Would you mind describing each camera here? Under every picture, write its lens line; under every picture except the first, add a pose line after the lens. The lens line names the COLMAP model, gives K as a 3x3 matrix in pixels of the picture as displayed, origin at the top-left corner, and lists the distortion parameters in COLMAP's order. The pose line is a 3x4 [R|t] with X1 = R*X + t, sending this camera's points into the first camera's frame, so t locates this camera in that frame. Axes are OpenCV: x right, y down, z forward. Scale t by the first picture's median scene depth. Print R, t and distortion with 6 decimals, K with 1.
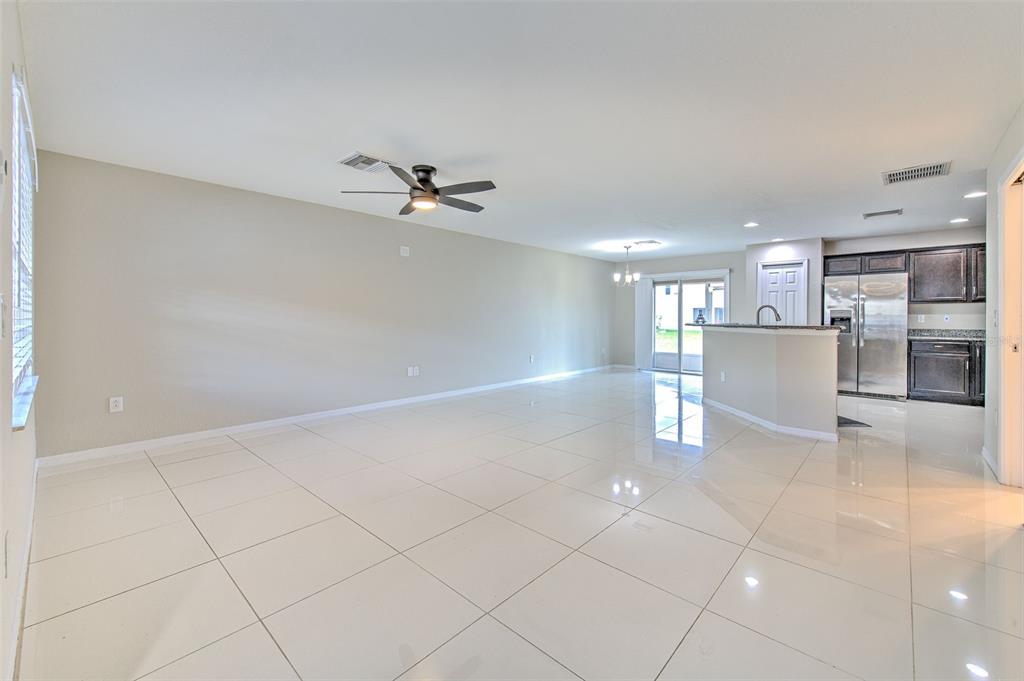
lens RADIAL K [[422.9, 0, 507.1], [0, 422.9, 314.3], [0, 0, 1]] dist [-0.000358, -0.000176]
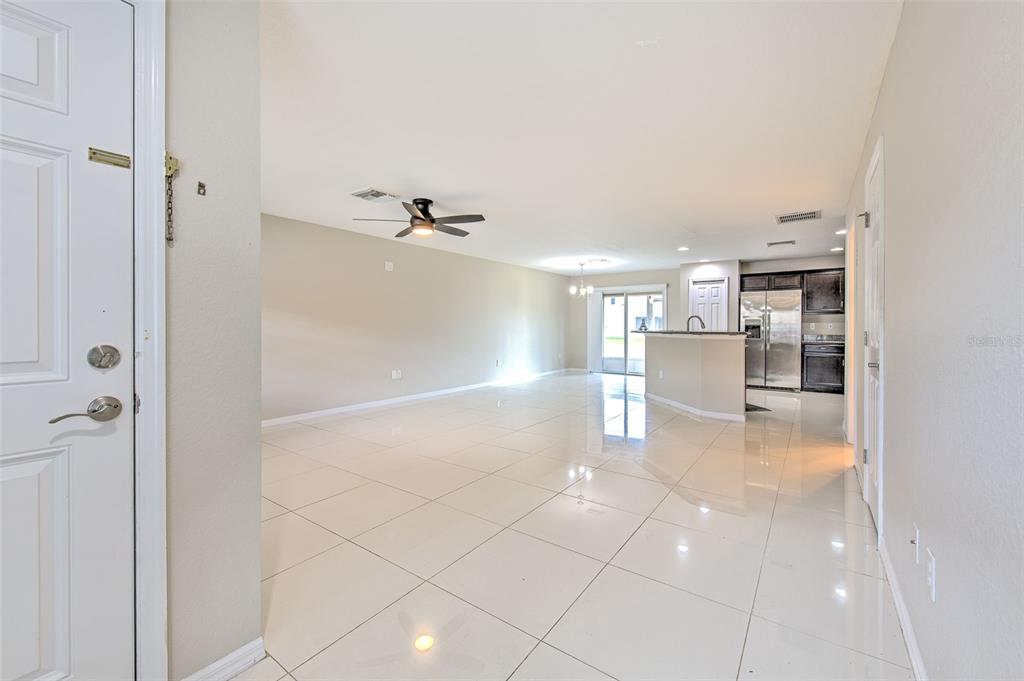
lens RADIAL K [[429.2, 0, 505.5], [0, 429.2, 321.5], [0, 0, 1]] dist [-0.000146, 0.000045]
pose [[0.992677, -0.000002, 0.120802, -0.071306], [0.000371, 0.999995, -0.003033, -0.000541], [-0.120802, 0.003055, 0.992672, -0.147853]]
